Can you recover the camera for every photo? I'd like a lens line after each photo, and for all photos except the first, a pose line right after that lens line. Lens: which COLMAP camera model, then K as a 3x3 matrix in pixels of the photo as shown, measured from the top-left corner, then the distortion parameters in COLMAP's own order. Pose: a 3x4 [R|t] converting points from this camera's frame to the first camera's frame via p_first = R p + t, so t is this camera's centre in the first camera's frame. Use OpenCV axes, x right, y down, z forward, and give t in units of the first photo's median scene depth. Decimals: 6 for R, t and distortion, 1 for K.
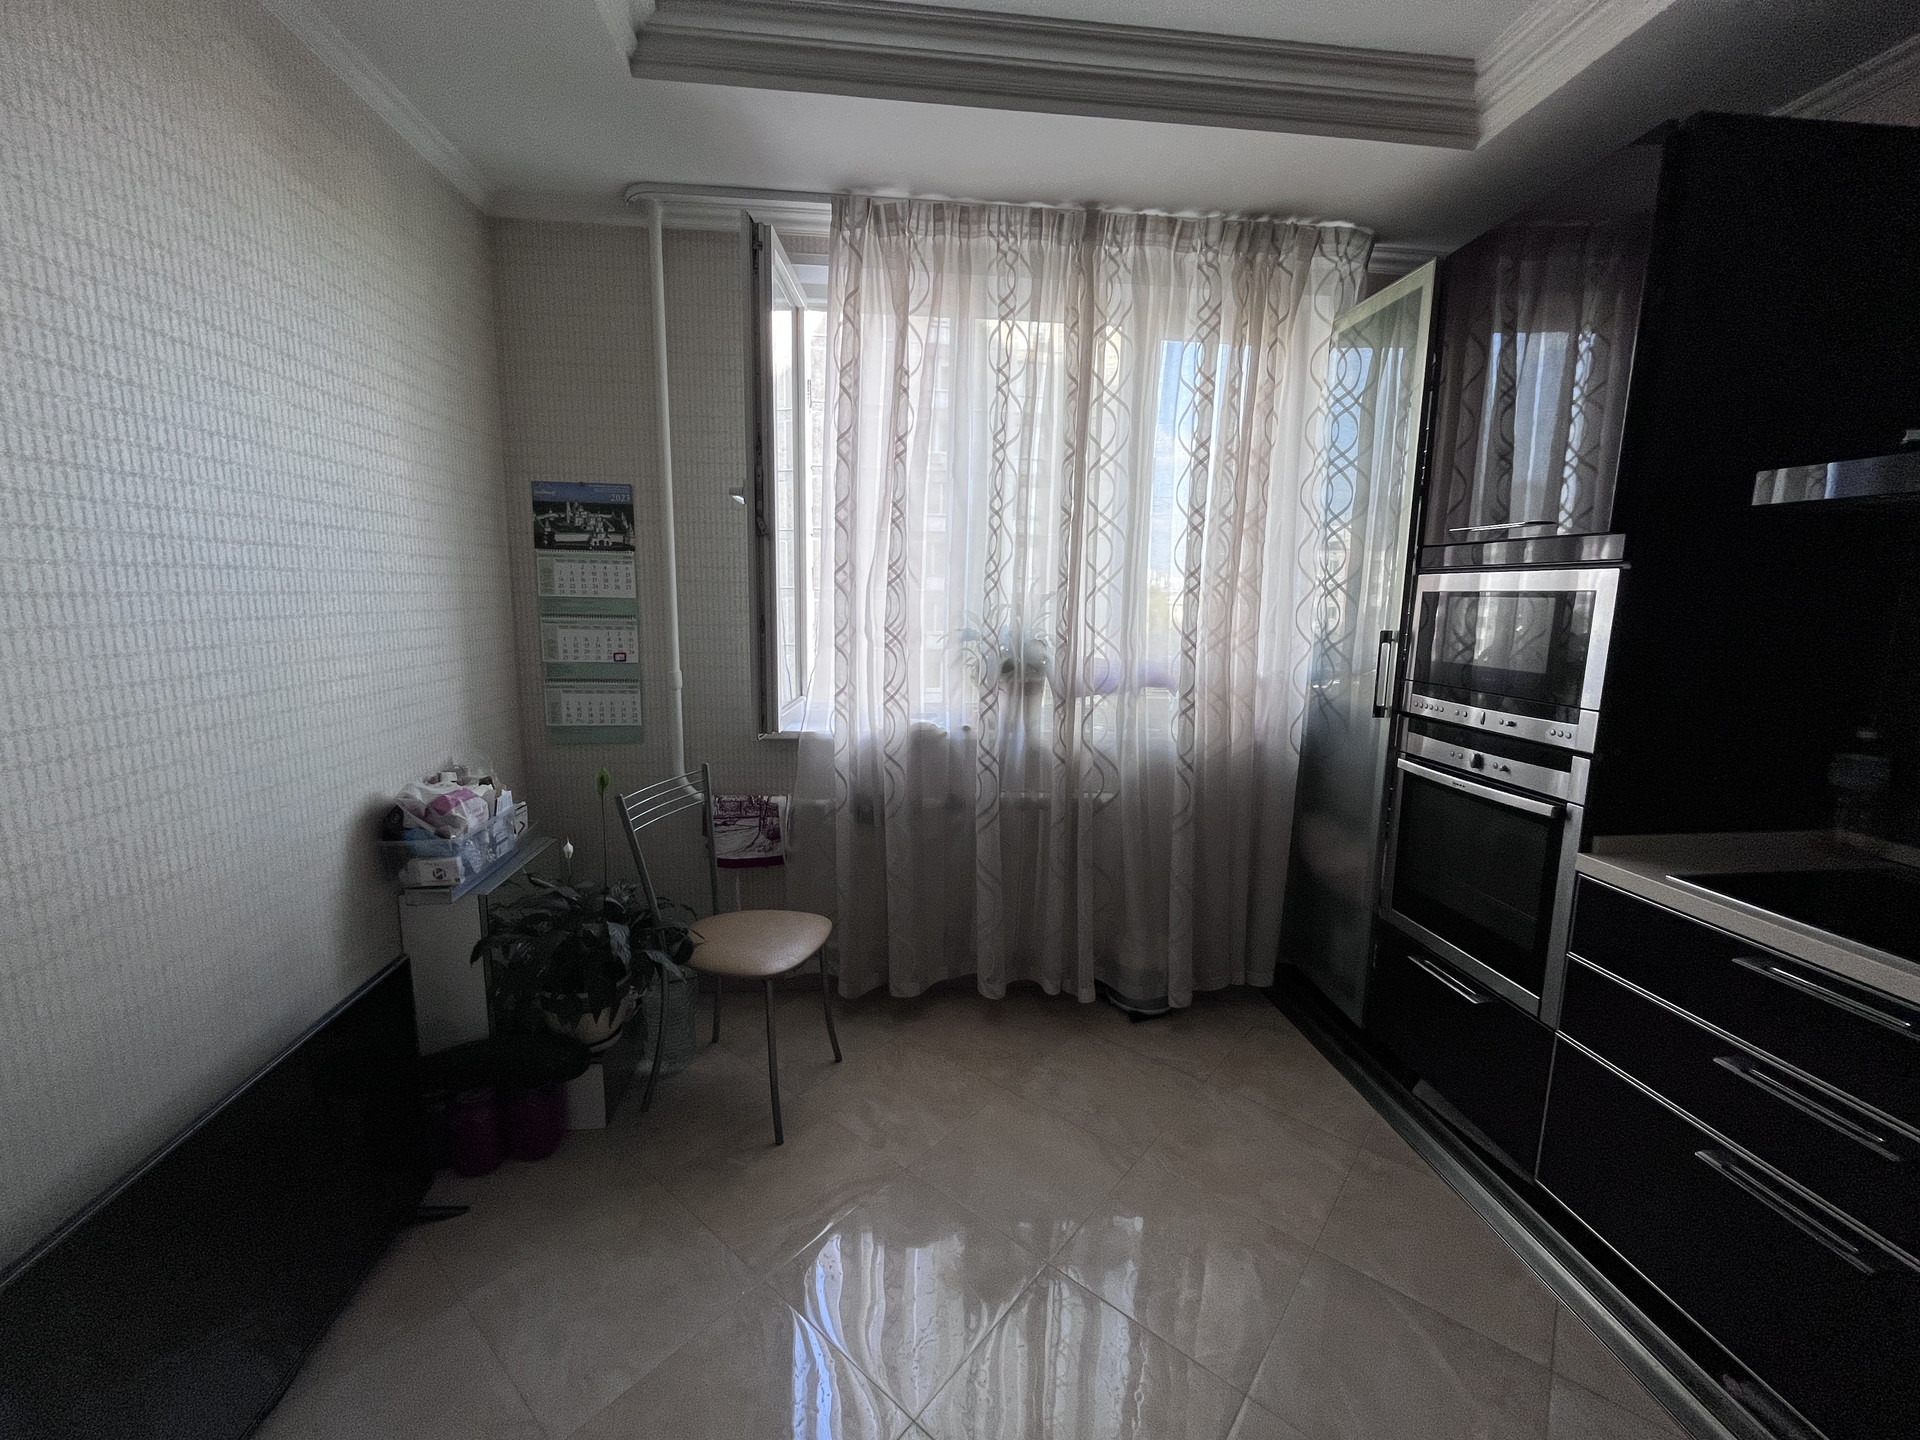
lens RADIAL K [[776.9, 0, 966.6], [0, 776.9, 710.2], [0, 0, 1]] dist [-0.000937, -0.000291]
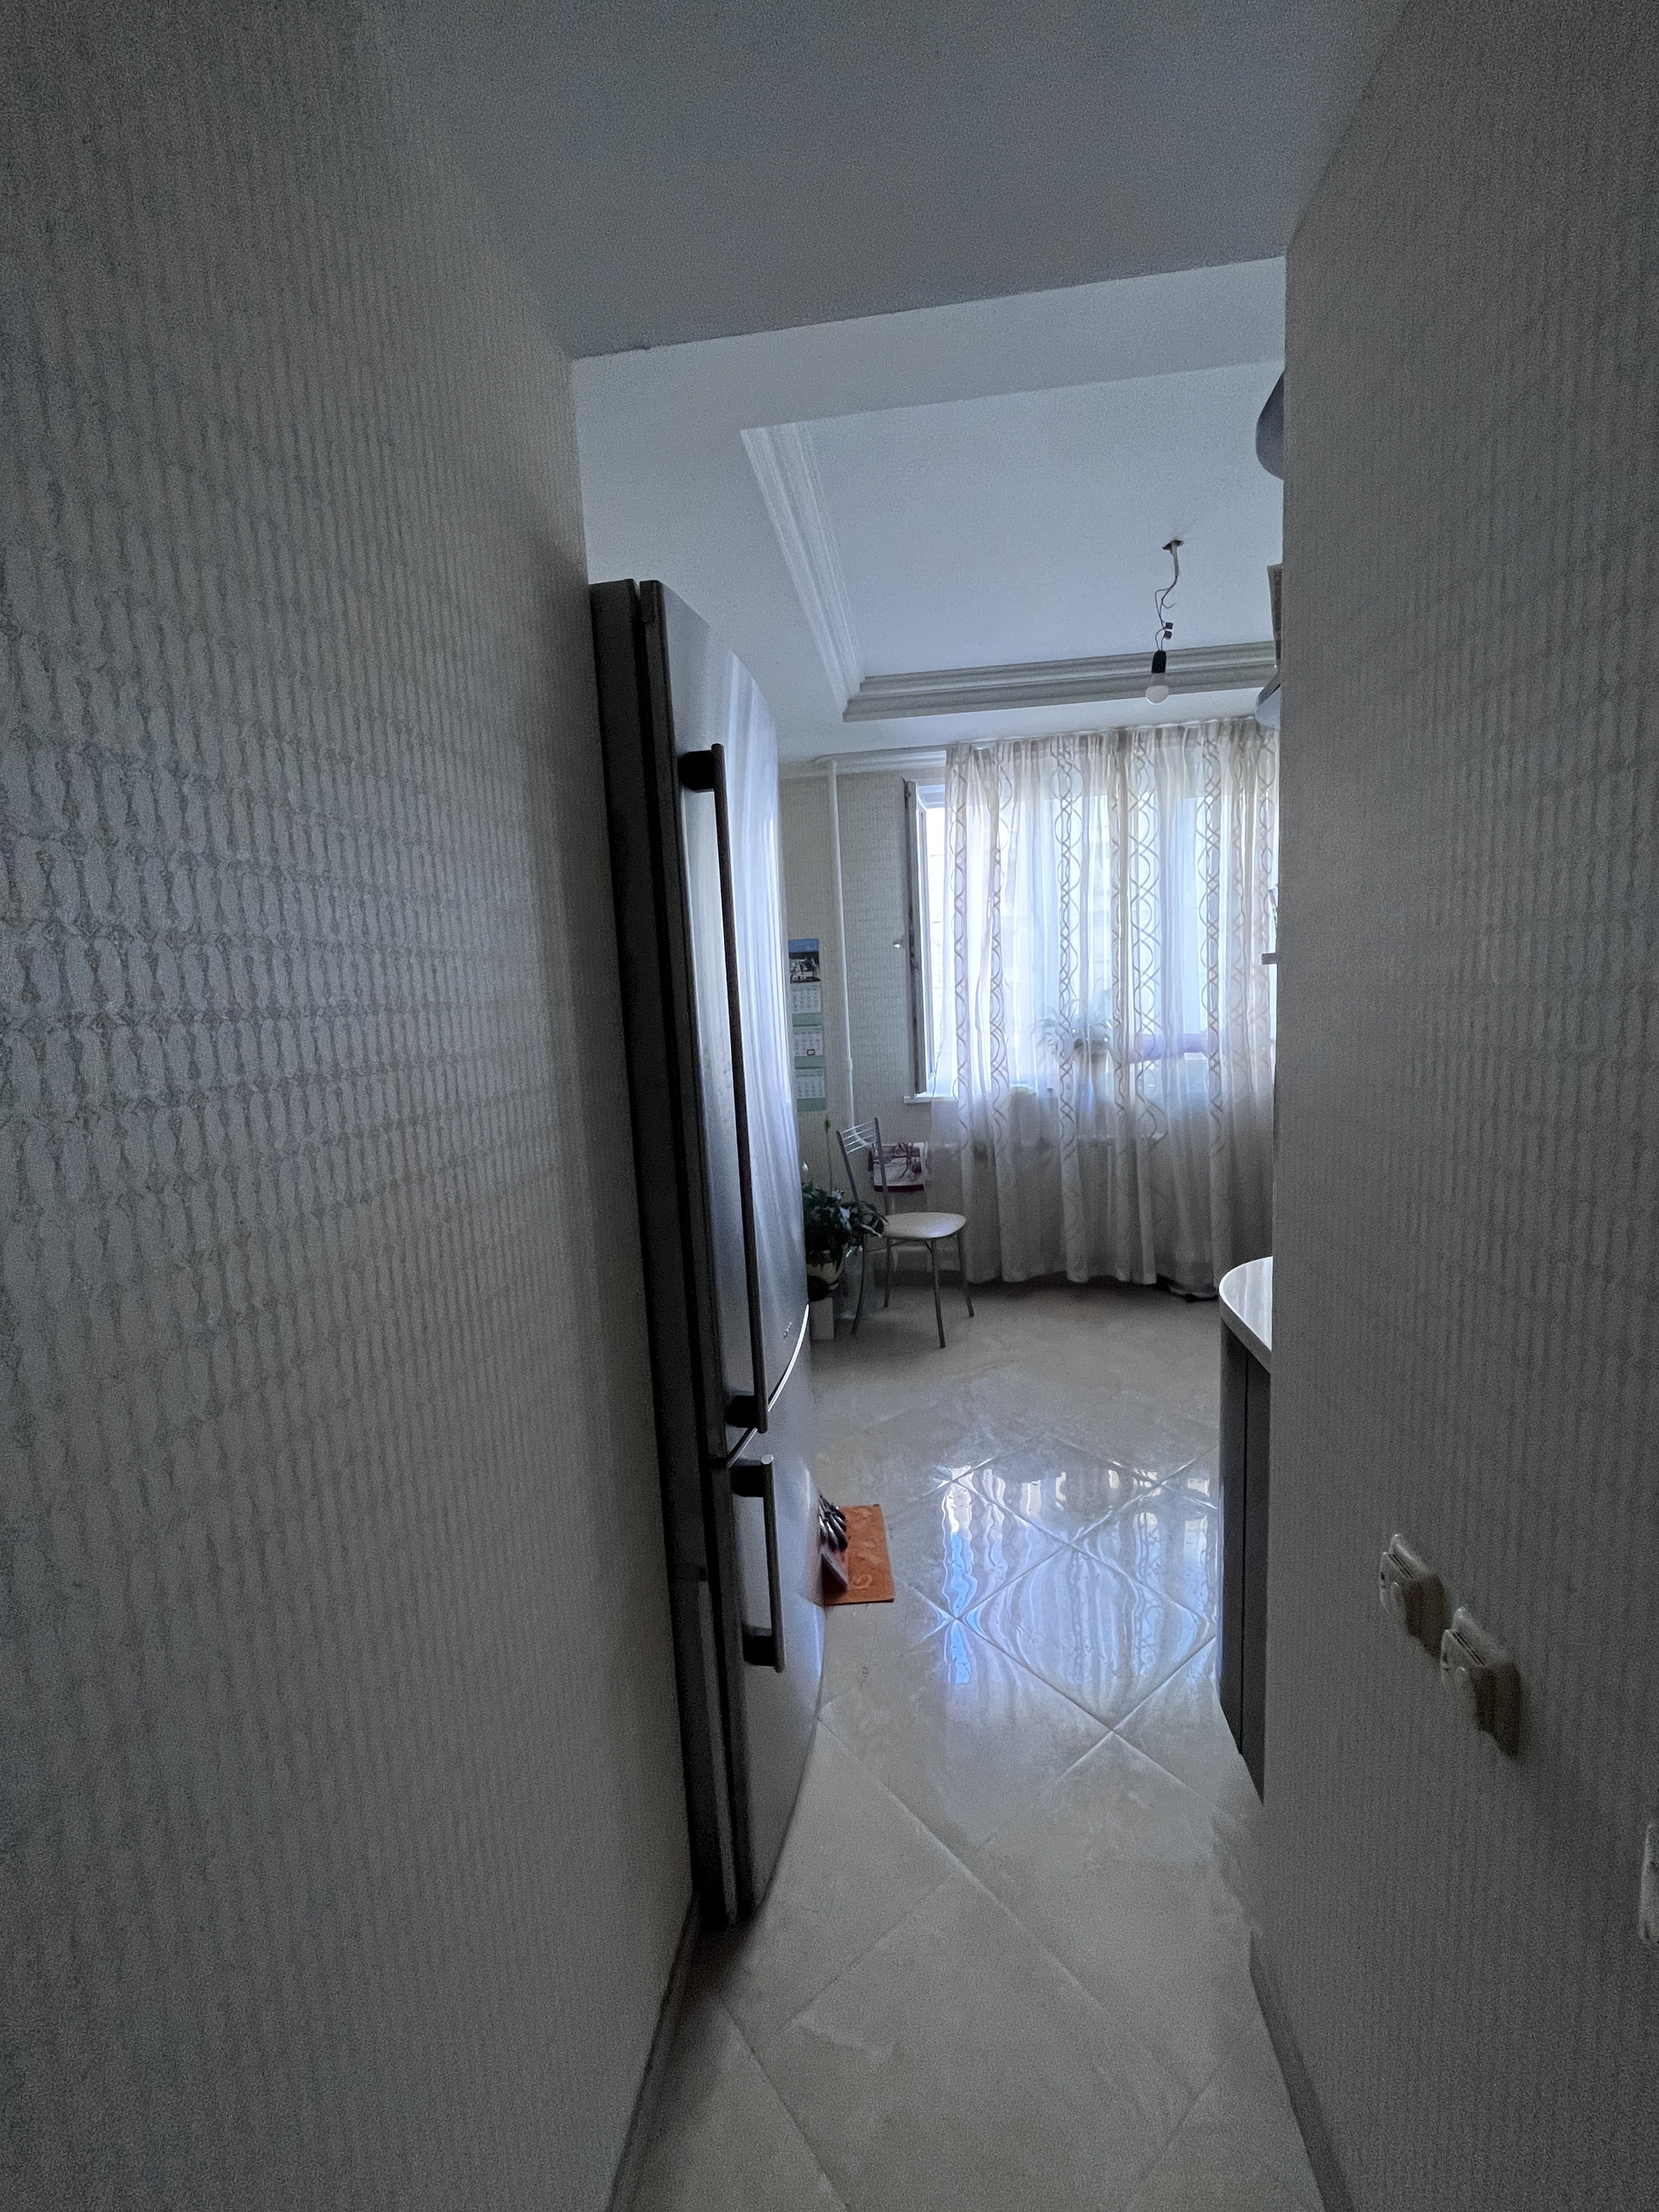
lens RADIAL K [[895.0, 0, 835.6], [0, 895.0, 1100.9], [0, 0, 1]] dist [-0.000937, -0.000291]
pose [[0.974248, -0.044074, -0.221130, -0.022496], [0.038206, 0.998797, -0.030747, 0.082463], [0.222219, 0.021507, 0.974760, -0.691670]]
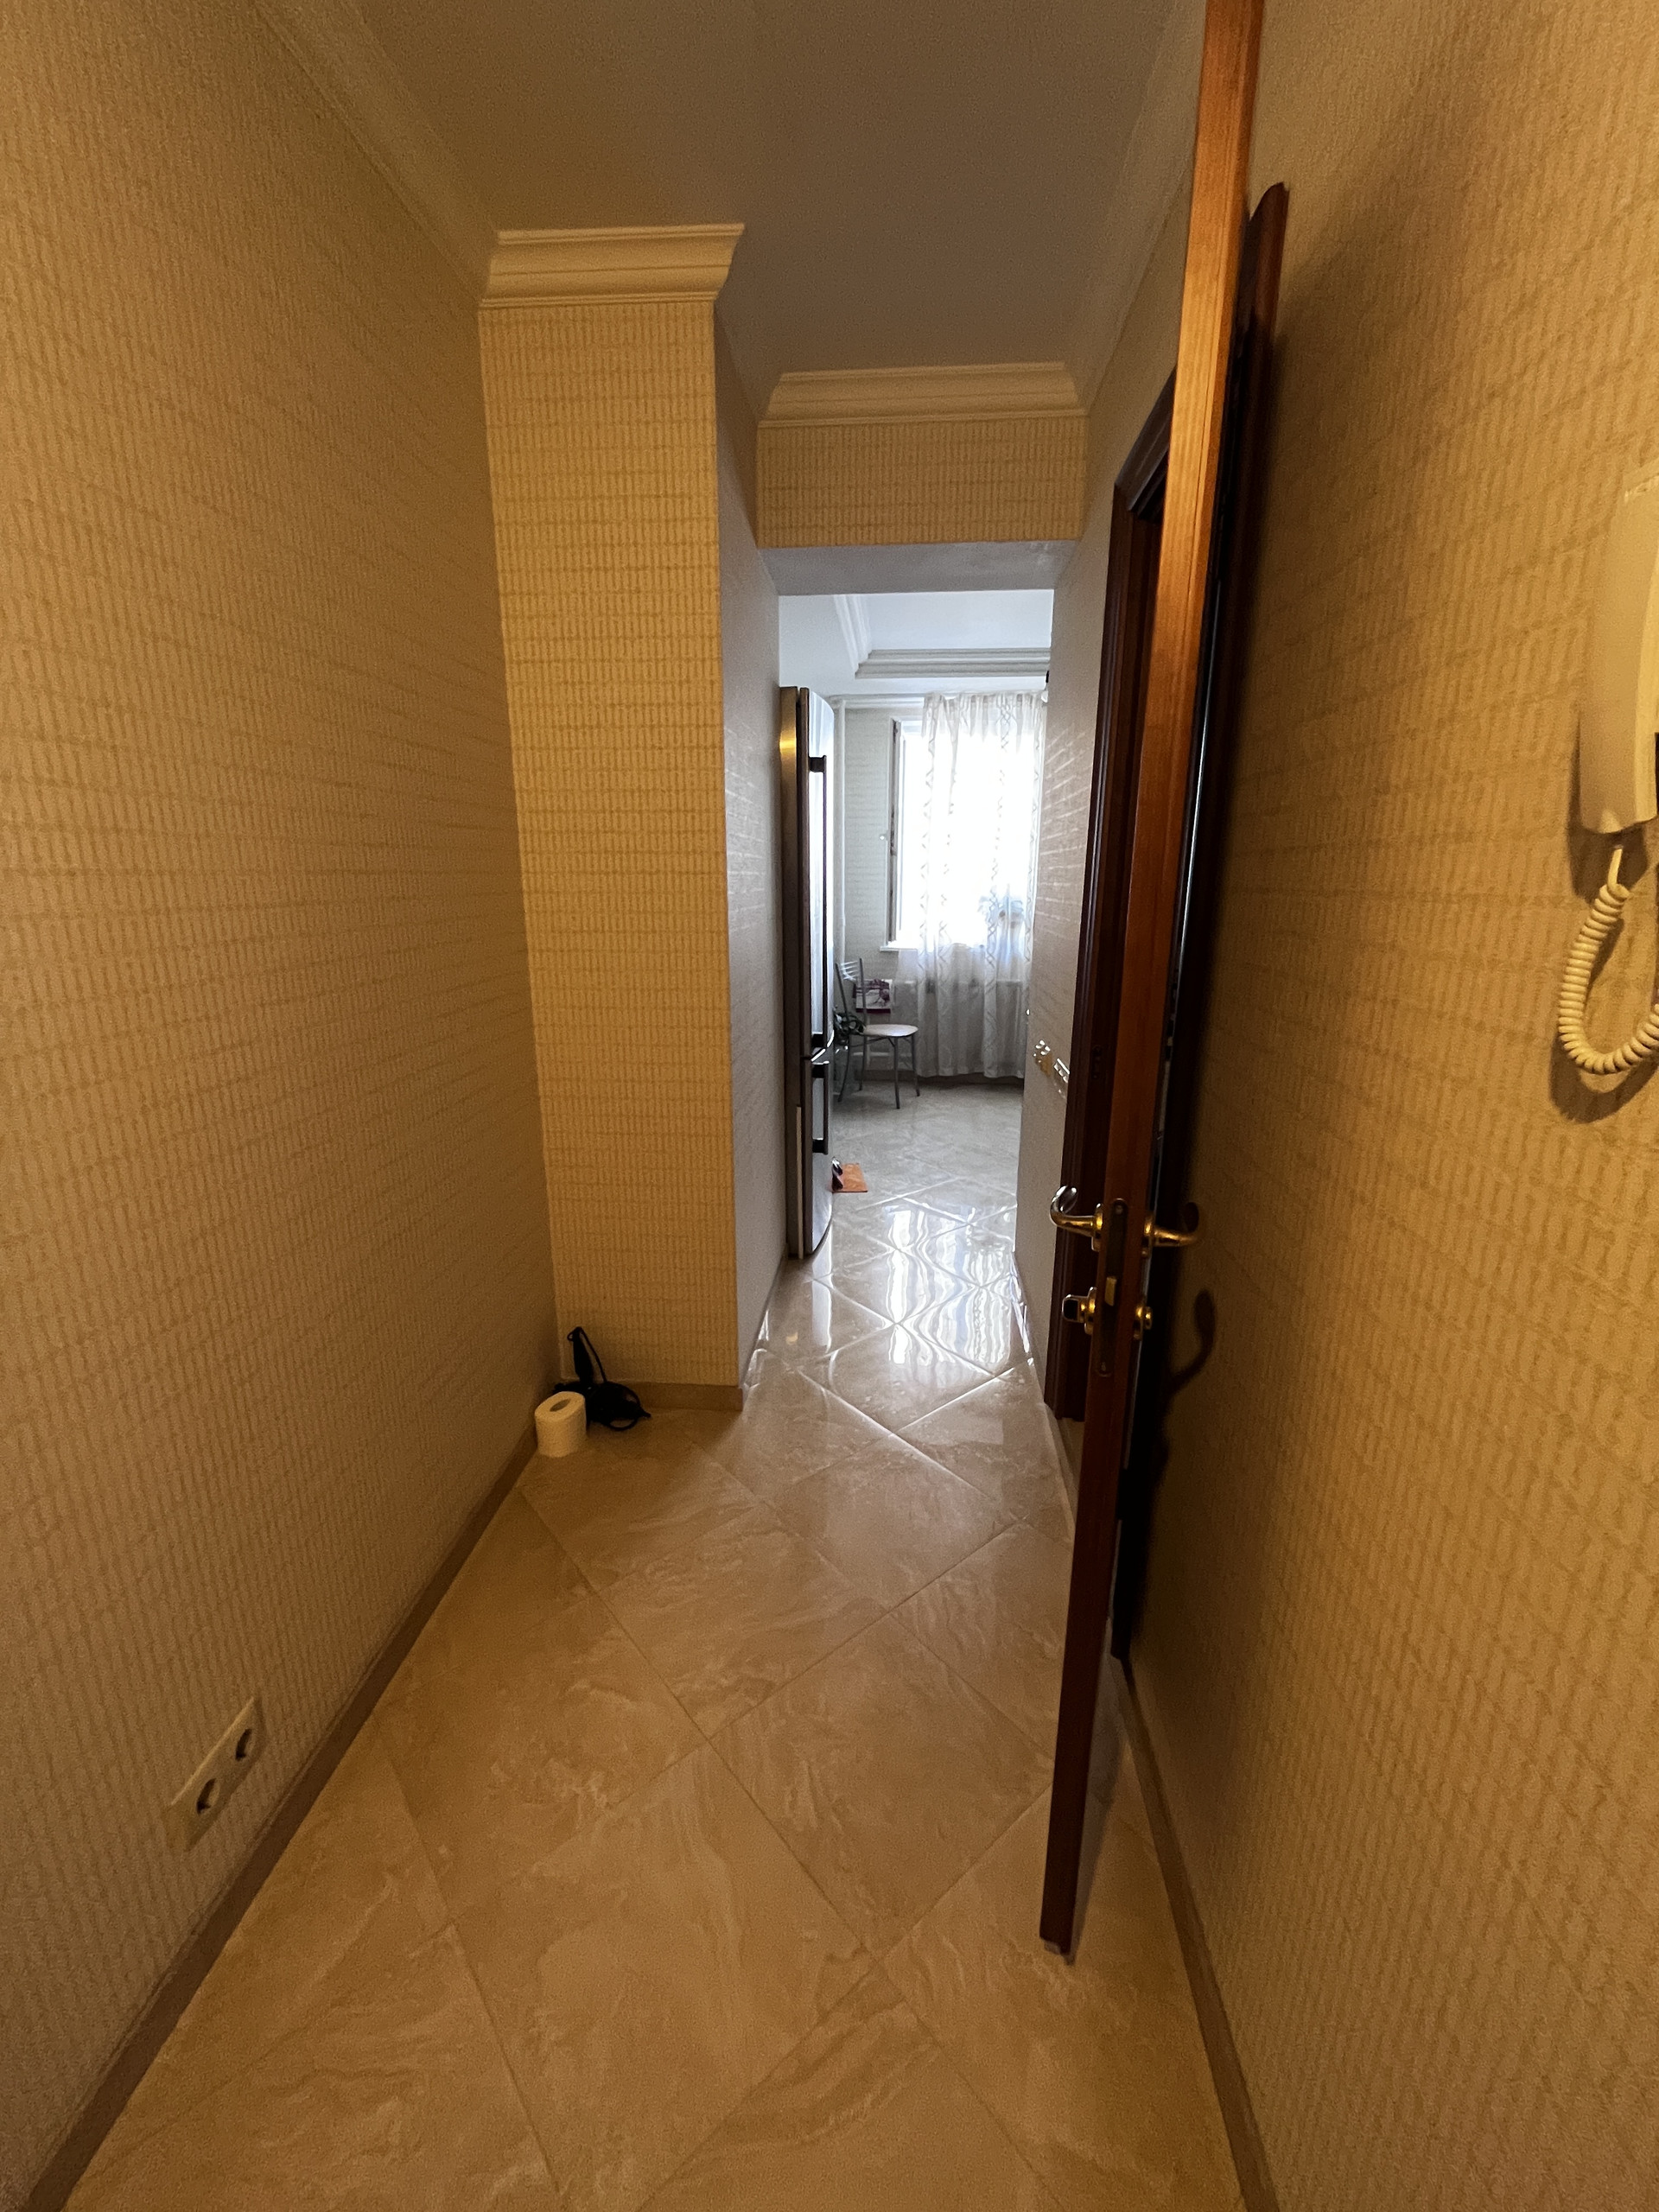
lens RADIAL K [[895.0, 0, 836.6], [0, 895.0, 1109.9], [0, 0, 1]] dist [-0.000937, -0.000291]
pose [[0.984011, 0.026727, -0.176091, 0.053441], [-0.008155, 0.994401, 0.105358, 0.217561], [0.177921, -0.102238, 0.978719, -1.466055]]
